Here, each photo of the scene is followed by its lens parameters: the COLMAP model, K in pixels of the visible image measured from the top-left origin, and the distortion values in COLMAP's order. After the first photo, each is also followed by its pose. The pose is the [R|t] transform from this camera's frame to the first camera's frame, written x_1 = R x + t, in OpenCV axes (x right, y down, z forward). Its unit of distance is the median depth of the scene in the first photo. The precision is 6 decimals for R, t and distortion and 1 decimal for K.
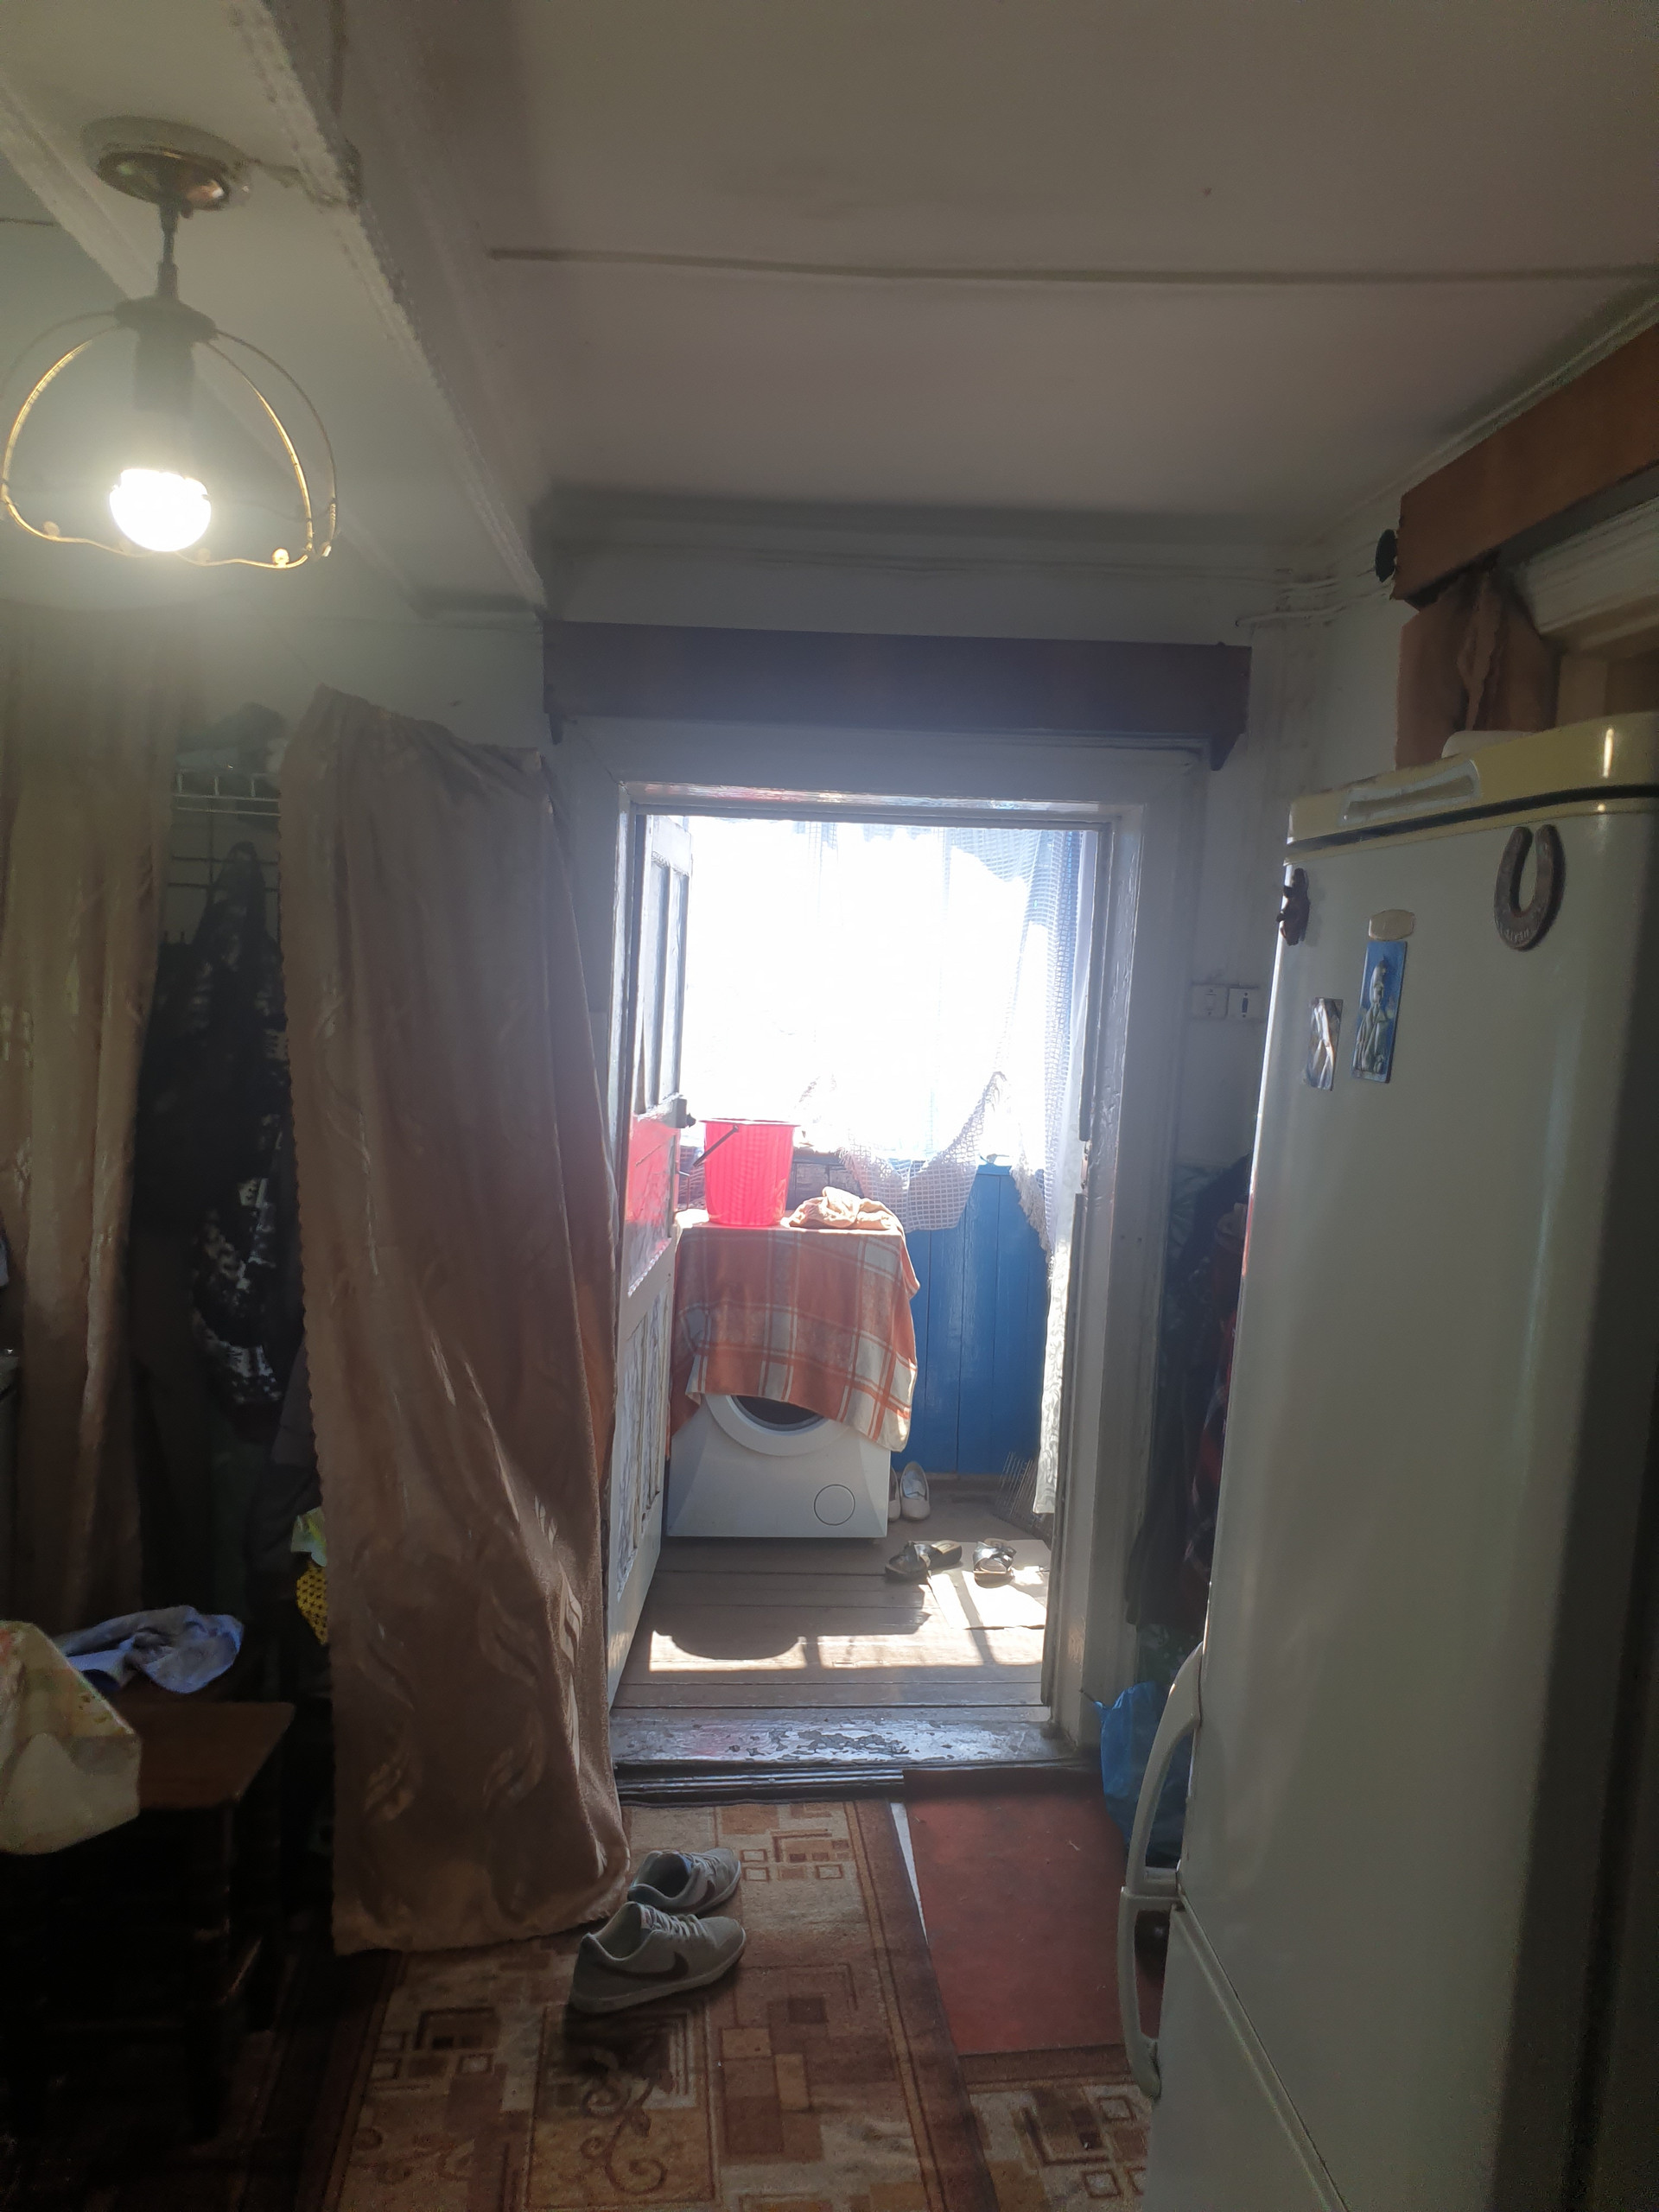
lens RADIAL K [[1647.8, 0, 829.5], [0, 1647.8, 1106.0], [0, 0, 1]] dist [0.041796, -0.013984]
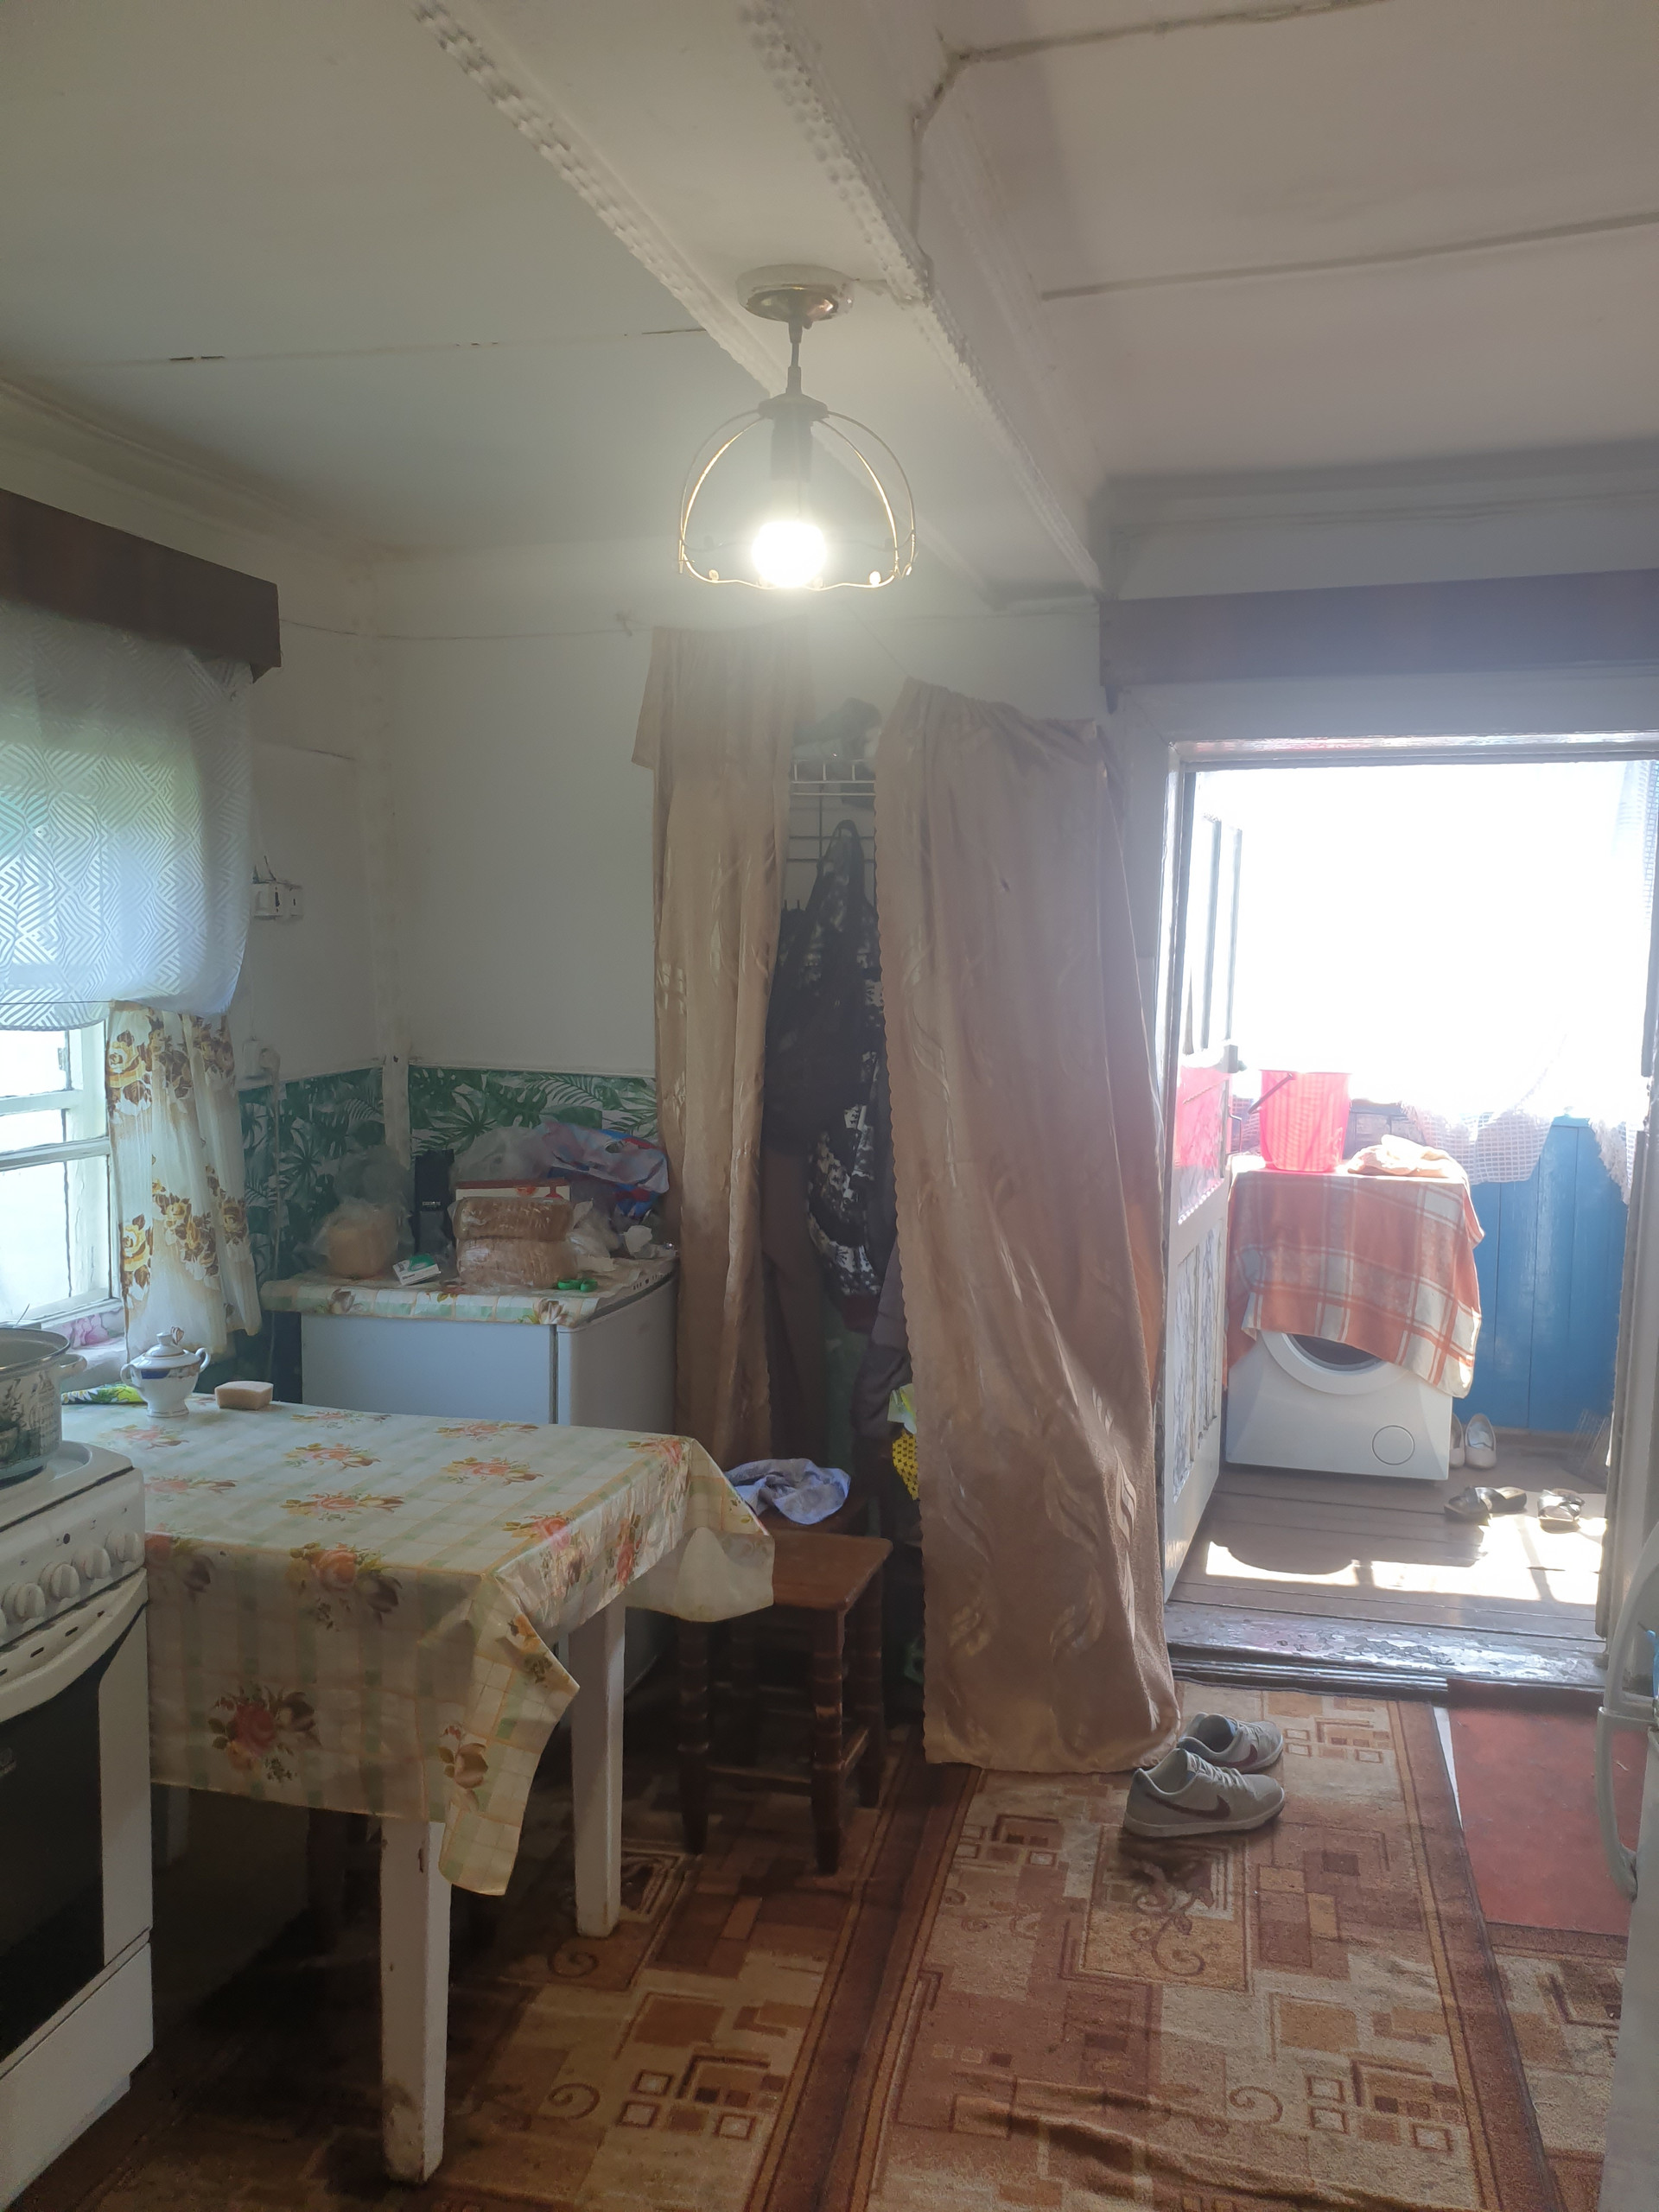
lens RADIAL K [[1636.1, 0, 937.2], [0, 1636.1, 1119.4], [0, 0, 1]] dist [0.190640, -0.264503]
pose [[0.959793, 0.003015, -0.280692, 0.037307], [0.003605, 0.999727, 0.023067, 0.027389], [0.280685, -0.023151, 0.959521, -0.109292]]
